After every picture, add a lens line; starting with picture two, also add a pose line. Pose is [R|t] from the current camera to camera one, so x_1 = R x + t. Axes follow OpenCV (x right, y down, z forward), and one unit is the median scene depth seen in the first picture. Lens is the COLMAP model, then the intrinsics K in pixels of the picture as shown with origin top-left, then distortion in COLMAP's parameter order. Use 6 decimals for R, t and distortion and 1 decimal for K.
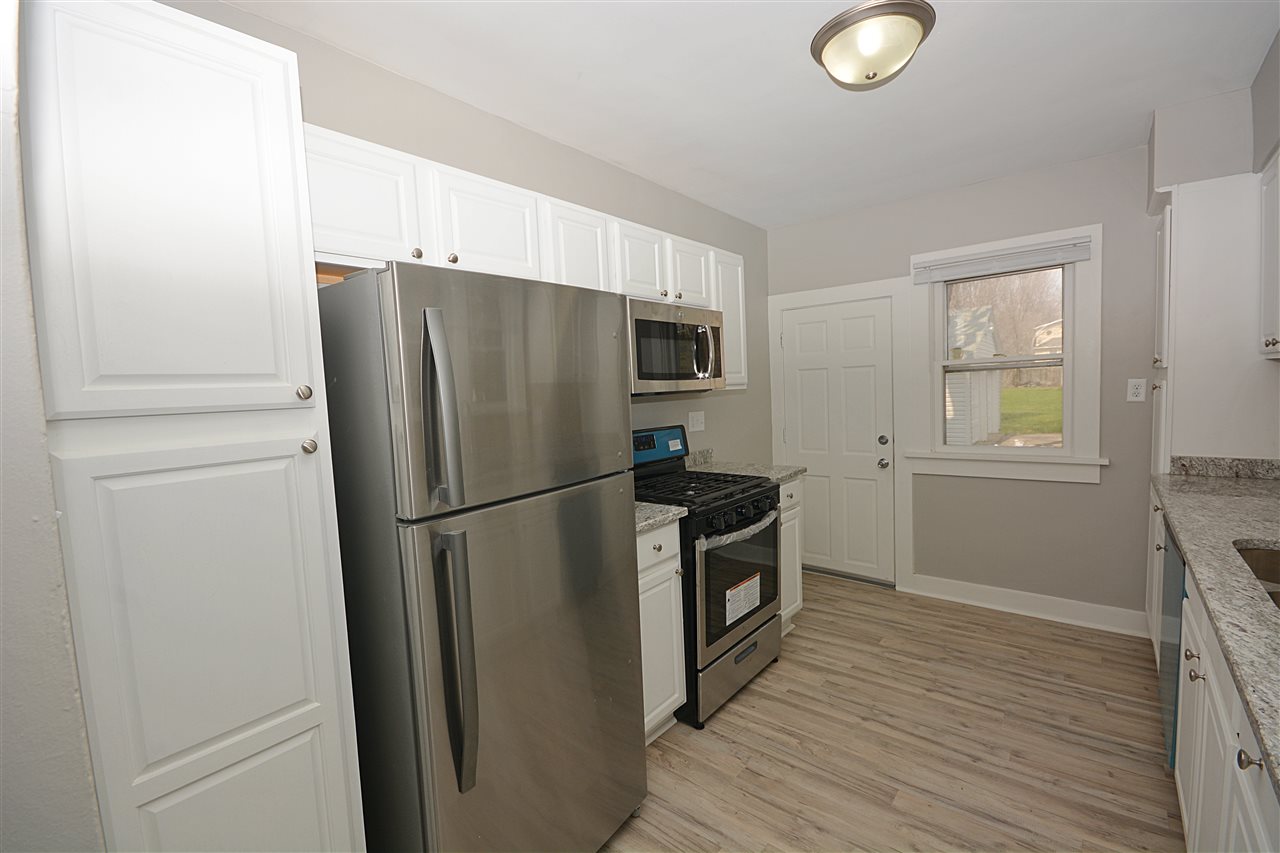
lens RADIAL K [[562.2, 0, 628.8], [0, 562.2, 424.9], [0, 0, 1]] dist [-0.004988, -0.005223]
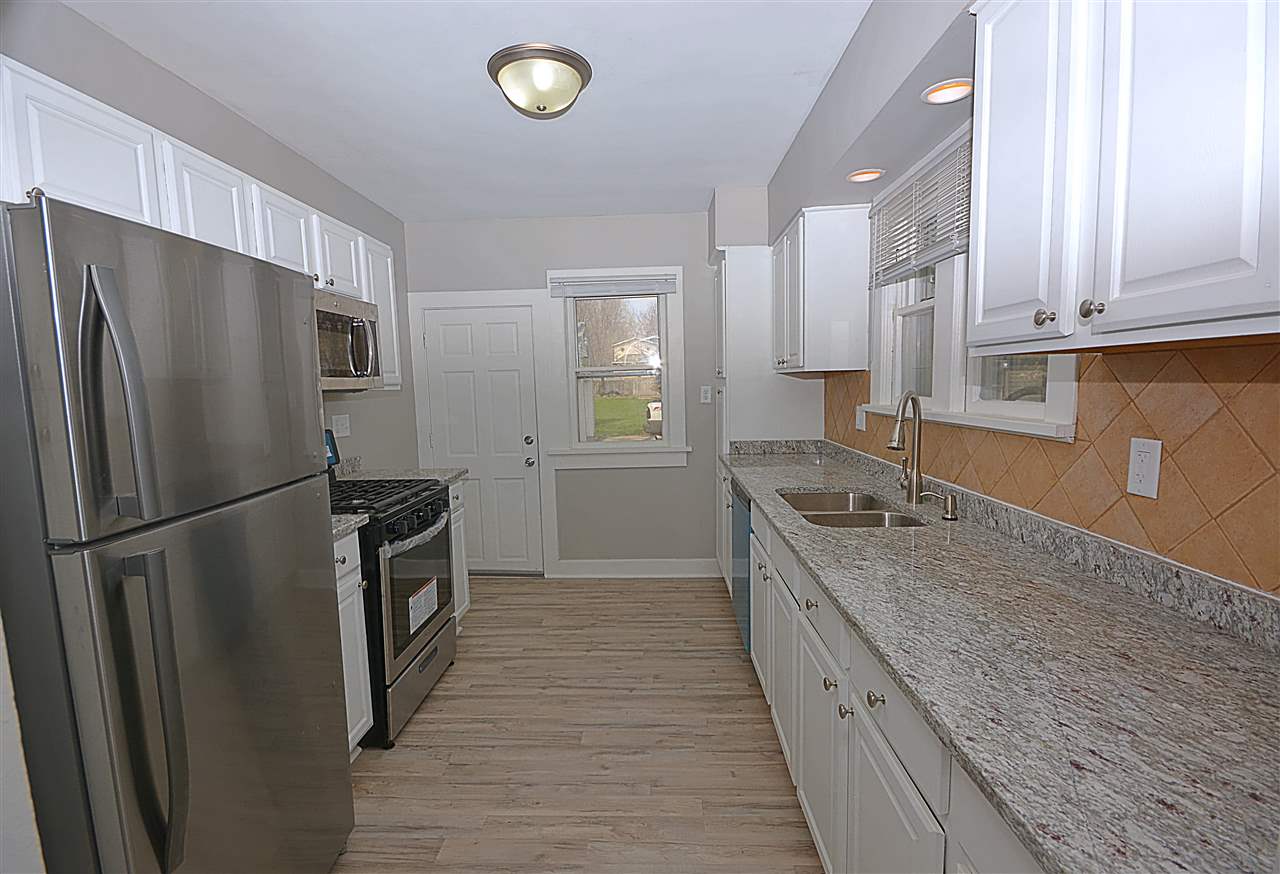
lens RADIAL K [[607.7, 0, 638.8], [0, 607.7, 441.3], [0, 0, 1]] dist [-0.000562, -0.000076]
pose [[0.786028, -0.037087, 0.617078, -0.144711], [0.031768, 0.999303, 0.019593, 0.019705], [-0.617374, 0.004203, 0.786658, -0.057017]]
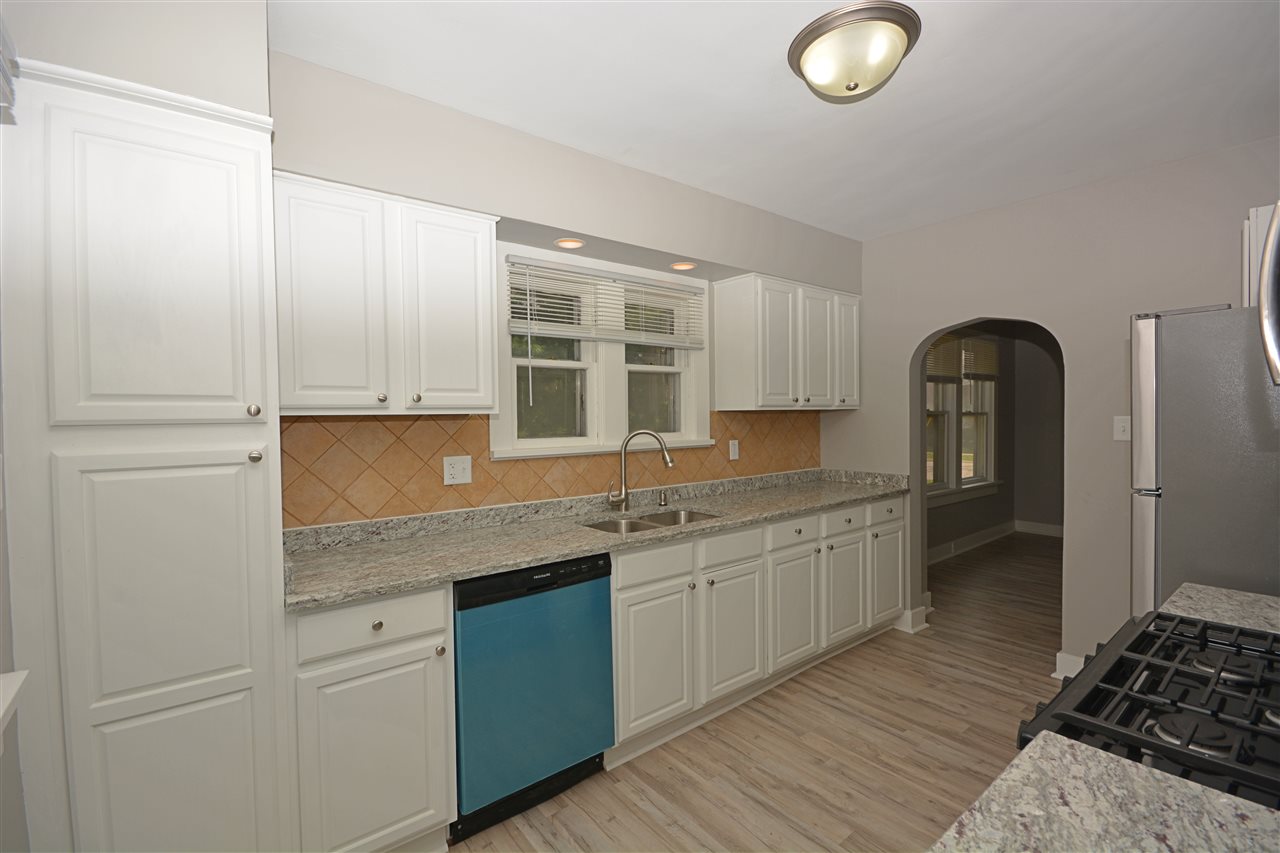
lens RADIAL K [[562.2, 0, 638.8], [0, 562.2, 431.7], [0, 0, 1]] dist [-0.004988, -0.005223]
pose [[-0.977125, 0.052868, 0.205989, 0.450649], [0.071244, 0.994014, 0.082831, -0.111770], [-0.200377, 0.095612, -0.975042, 1.490319]]
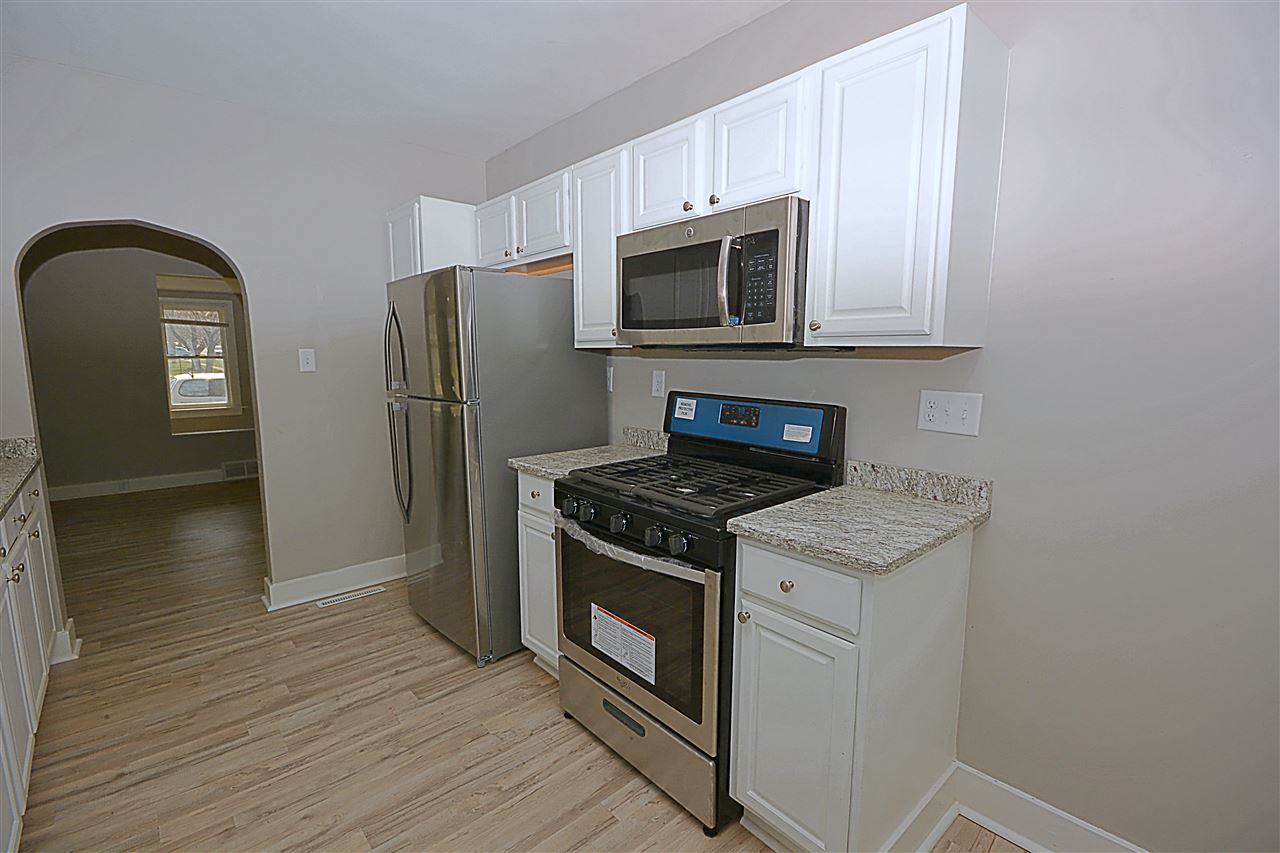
lens RADIAL K [[562.2, 0, 637.1], [0, 562.2, 421.8], [0, 0, 1]] dist [-0.004988, -0.005223]
pose [[-0.139617, 0.164215, -0.976494, 0.862791], [-0.057265, 0.983163, 0.173525, -0.089088], [0.988548, 0.080146, -0.127863, 1.109371]]
